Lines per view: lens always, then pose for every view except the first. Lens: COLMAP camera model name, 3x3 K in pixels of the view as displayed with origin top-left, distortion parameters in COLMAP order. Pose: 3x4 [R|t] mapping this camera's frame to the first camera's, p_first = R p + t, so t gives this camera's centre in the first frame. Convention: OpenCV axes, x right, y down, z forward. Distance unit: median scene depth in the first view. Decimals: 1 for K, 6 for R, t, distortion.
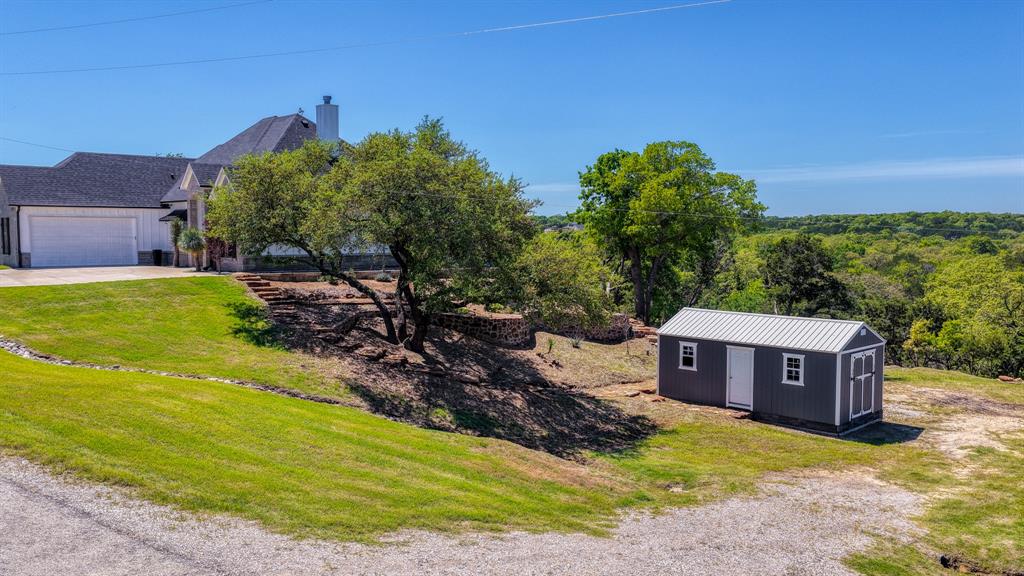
lens RADIAL K [[839.1, 0, 536.3], [0, 839.1, 268.1], [0, 0, 1]] dist [-0.007282, 0.009925]
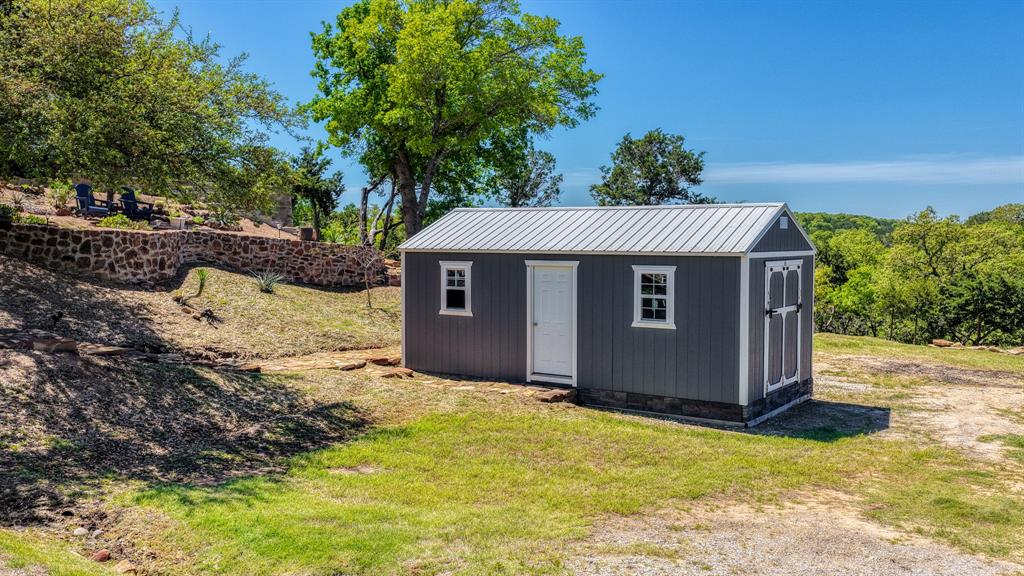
lens RADIAL K [[839.1, 0, 536.3], [0, 839.1, 268.1], [0, 0, 1]] dist [-0.007282, 0.009925]
pose [[0.983186, -0.004687, 0.182548, 0.144715], [0.009727, 0.999595, -0.026728, 0.114102], [-0.182349, 0.028055, 0.982834, 0.514571]]
